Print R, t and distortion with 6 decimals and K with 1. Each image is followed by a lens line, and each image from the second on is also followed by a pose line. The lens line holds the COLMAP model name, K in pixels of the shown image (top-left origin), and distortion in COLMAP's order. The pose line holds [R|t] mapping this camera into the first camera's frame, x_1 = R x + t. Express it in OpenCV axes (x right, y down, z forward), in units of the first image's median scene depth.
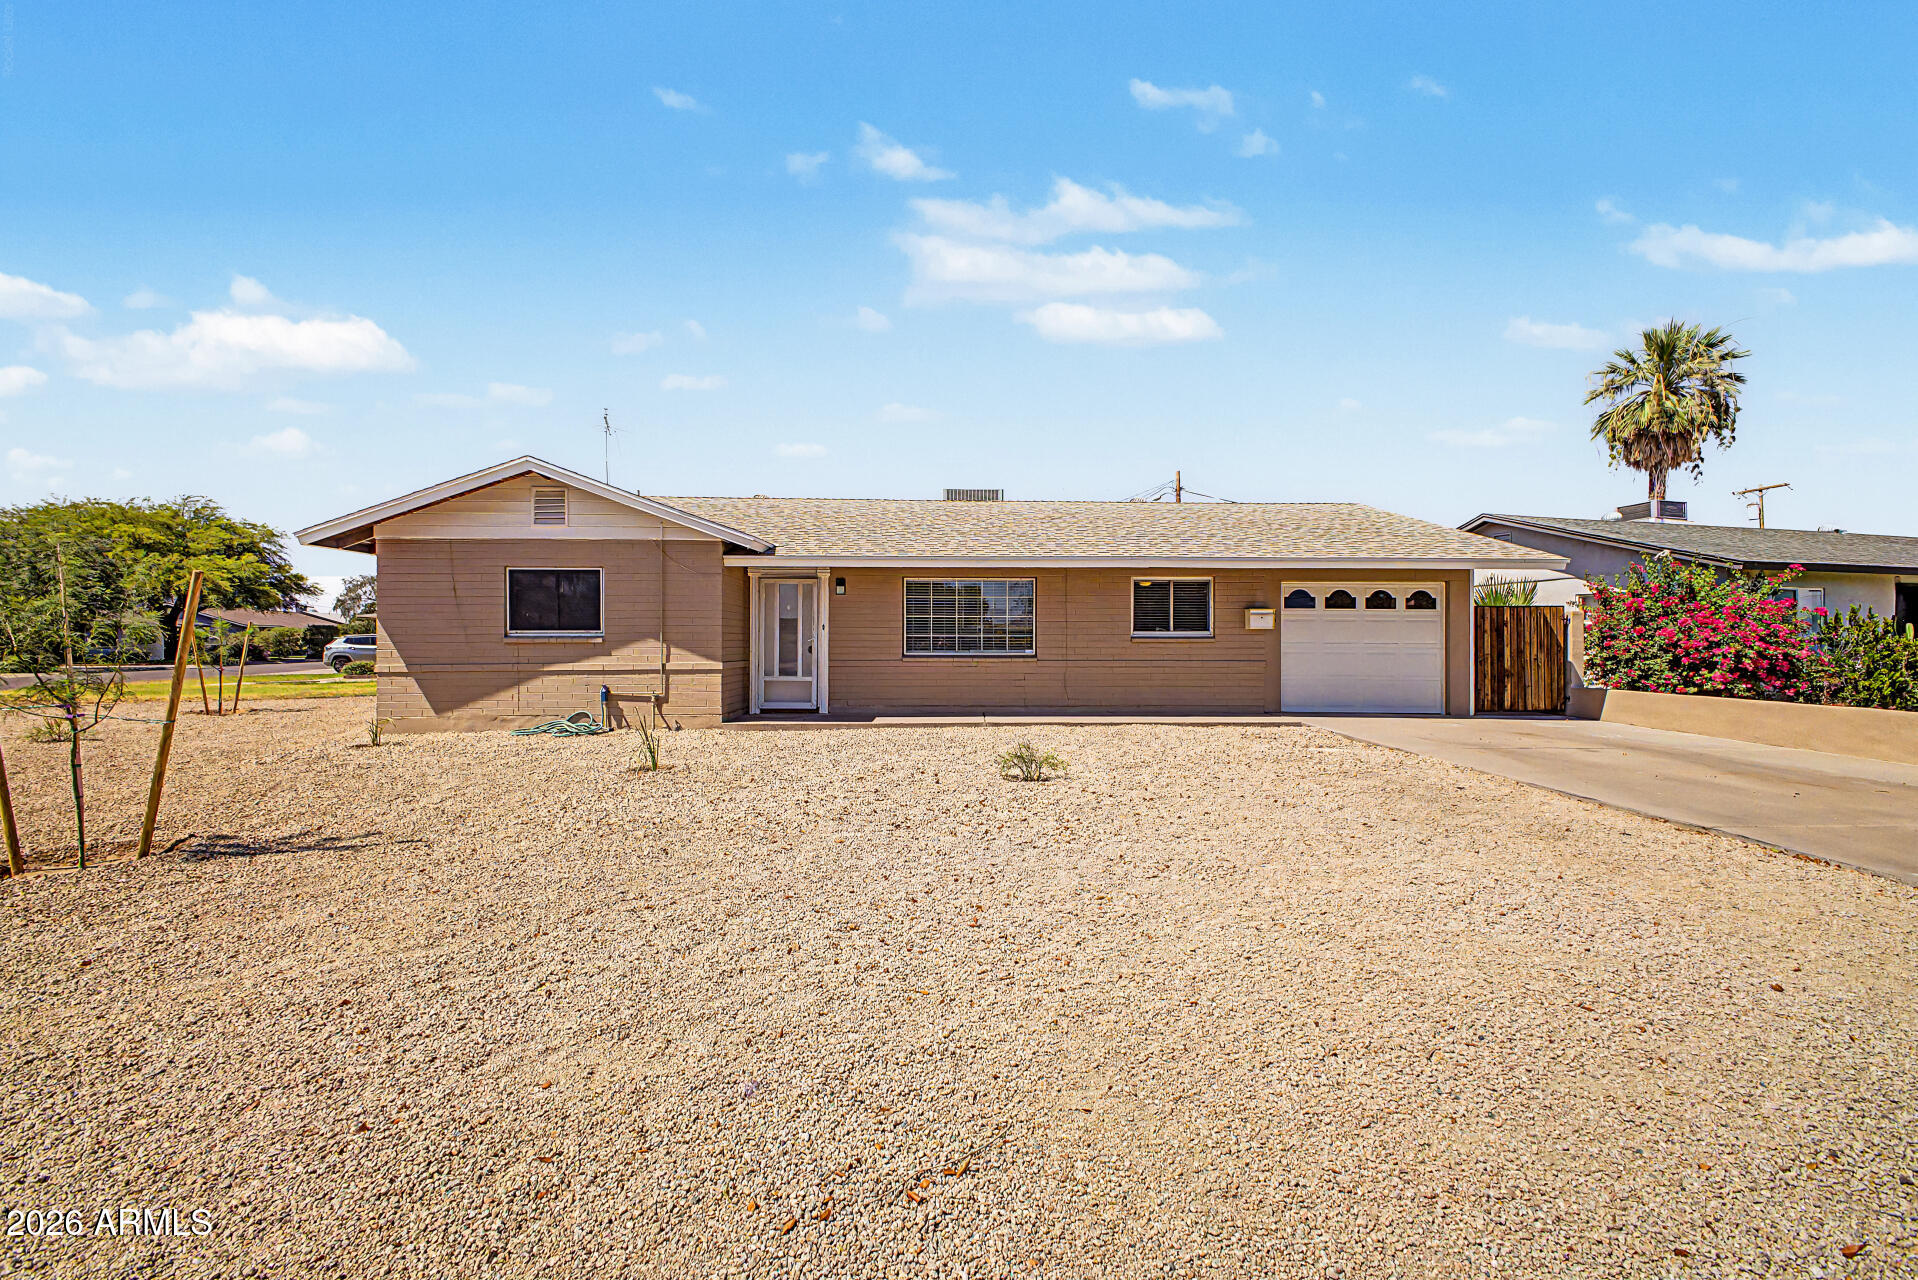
lens RADIAL K [[761.8, 0, 953.7], [0, 761.8, 632.8], [0, 0, 1]] dist [0.007962, -0.001060]
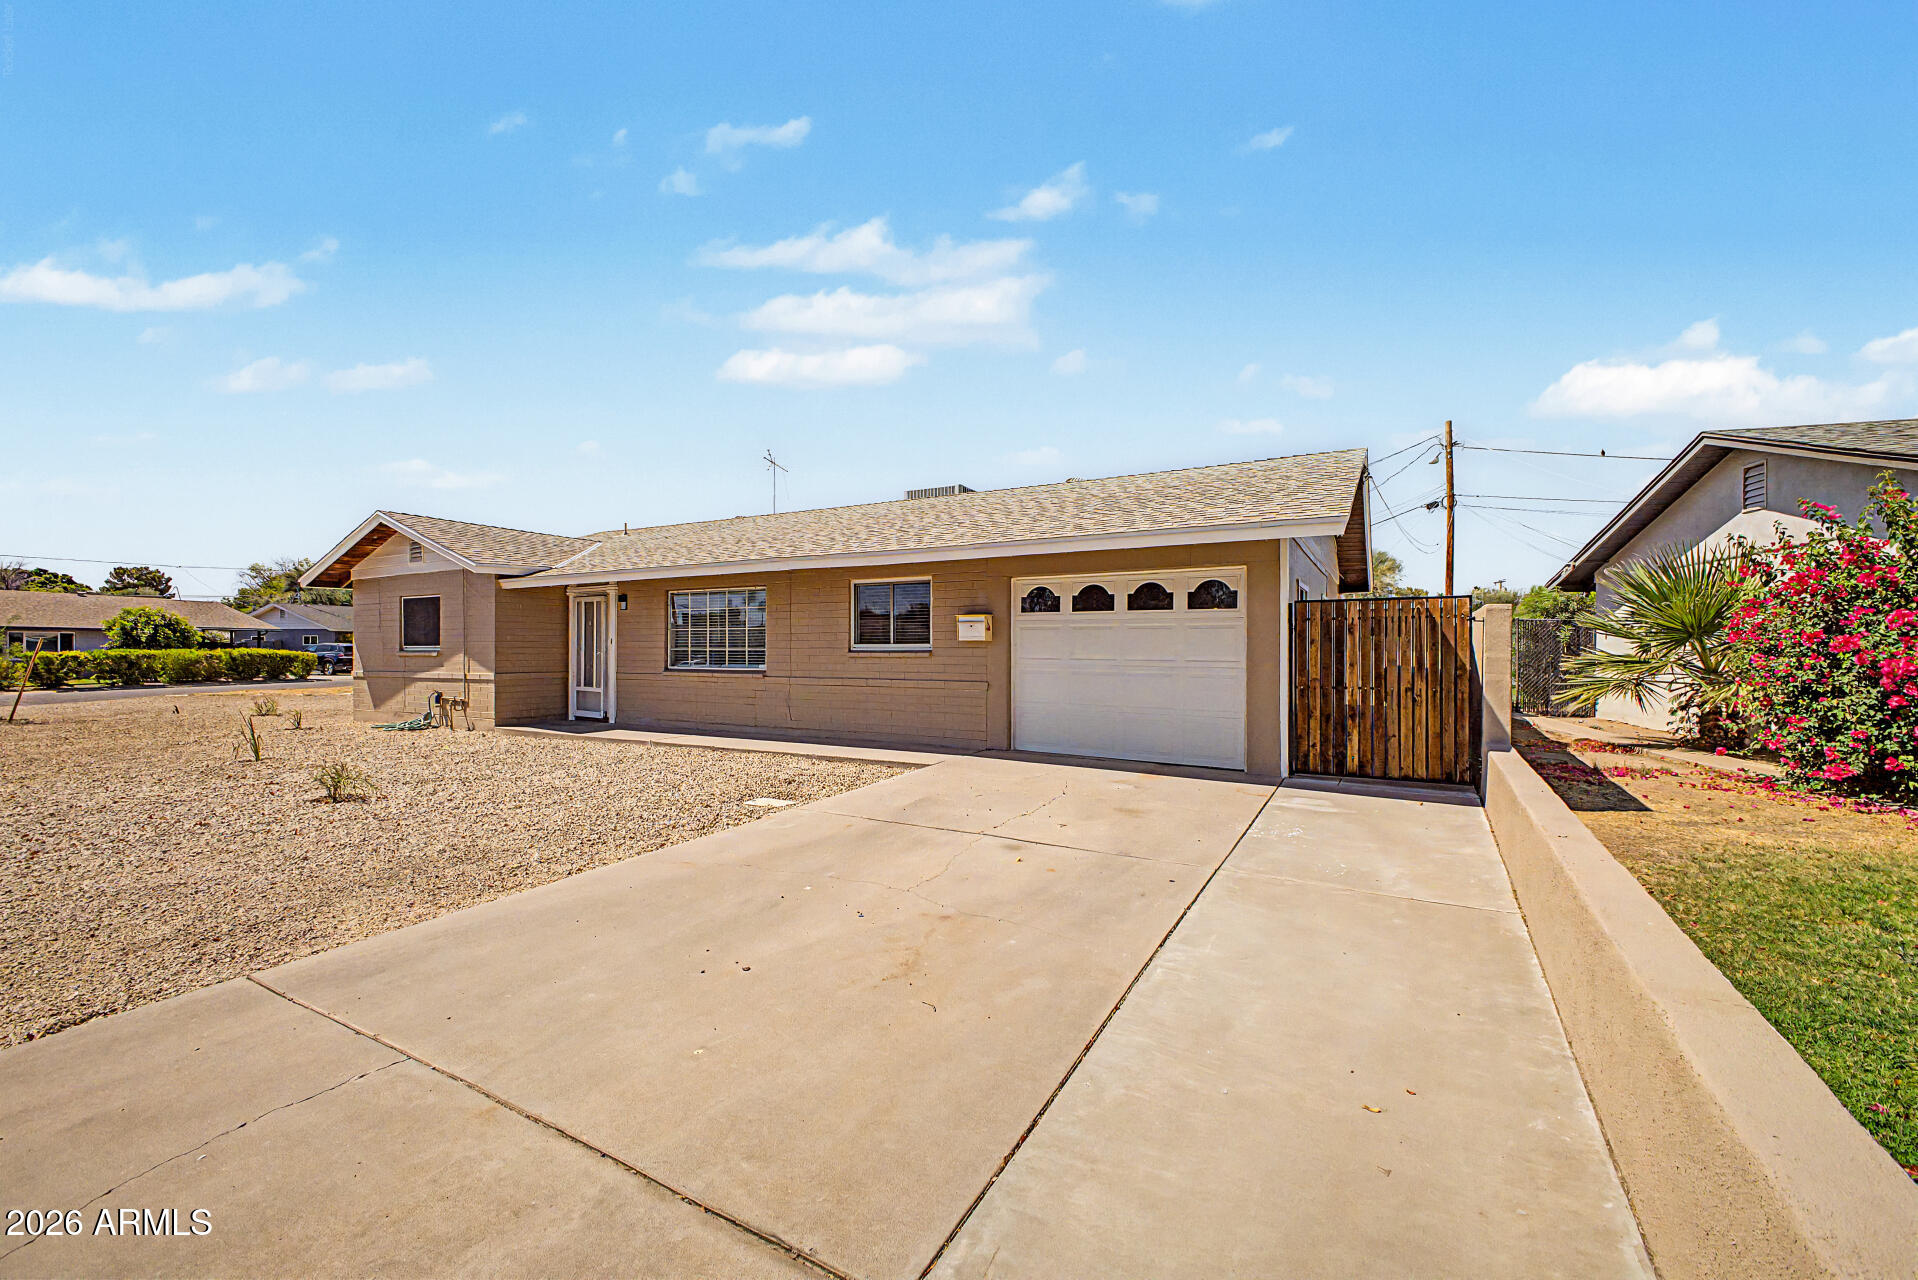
lens RADIAL K [[761.8, 0, 960.6], [0, 761.8, 645.5], [0, 0, 1]] dist [0.007962, -0.001060]
pose [[0.859702, -0.001415, -0.510794, 0.769710], [0.006057, 0.999954, 0.007424, -0.005776], [0.510760, -0.009476, 0.859671, 0.335073]]
